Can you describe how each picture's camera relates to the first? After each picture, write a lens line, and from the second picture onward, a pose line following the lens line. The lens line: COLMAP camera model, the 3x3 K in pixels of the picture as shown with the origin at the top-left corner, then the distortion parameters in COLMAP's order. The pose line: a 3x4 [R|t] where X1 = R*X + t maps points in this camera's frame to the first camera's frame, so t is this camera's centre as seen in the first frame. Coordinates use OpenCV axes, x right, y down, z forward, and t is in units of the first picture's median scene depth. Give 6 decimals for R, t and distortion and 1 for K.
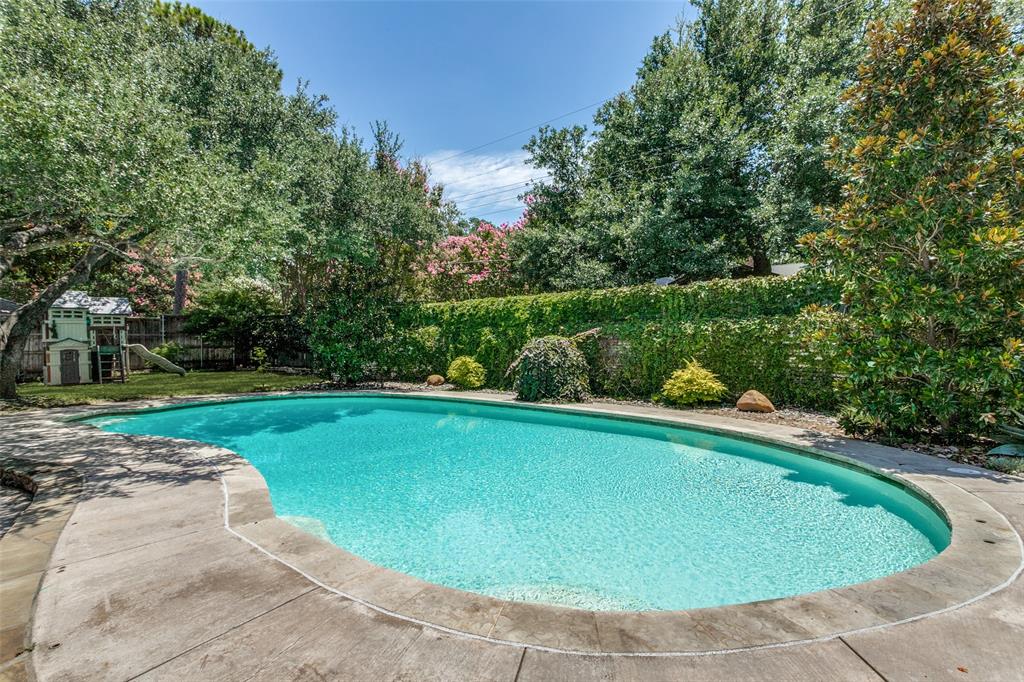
lens RADIAL K [[510.5, 0, 511.6], [0, 510.5, 341.5], [0, 0, 1]] dist [-0.003130, -0.000637]
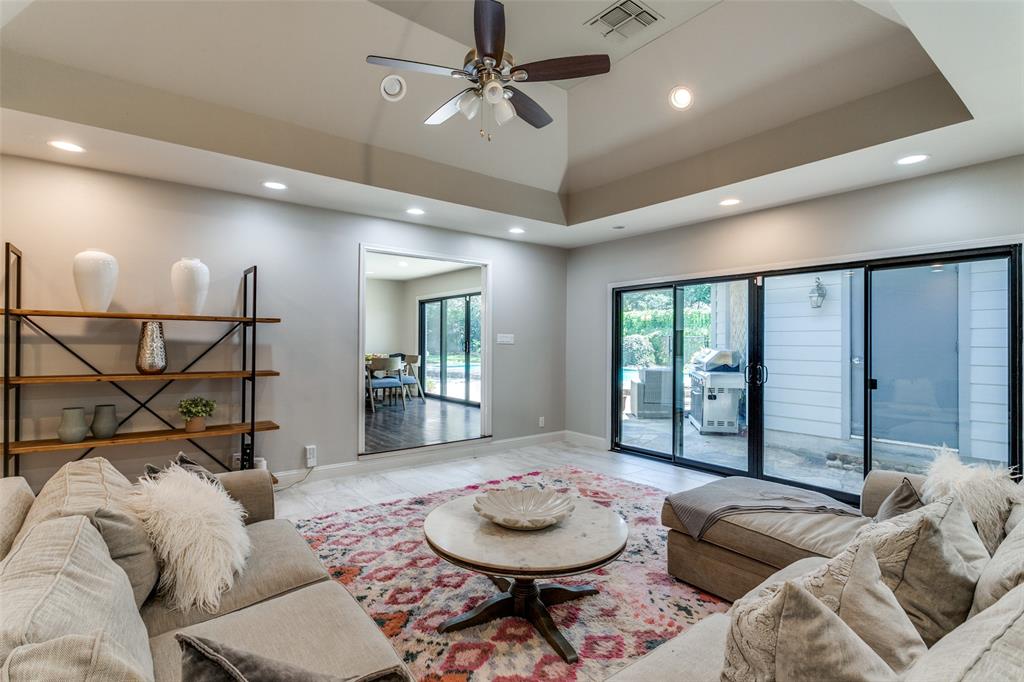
lens RADIAL K [[510.5, 0, 511.4], [0, 510.5, 340.3], [0, 0, 1]] dist [-0.003130, -0.000637]
pose [[0.974255, 0.010910, -0.225183, 0.032066], [-0.011331, 0.999936, -0.000577, 0.009643], [0.225162, 0.003114, 0.974316, -0.574238]]
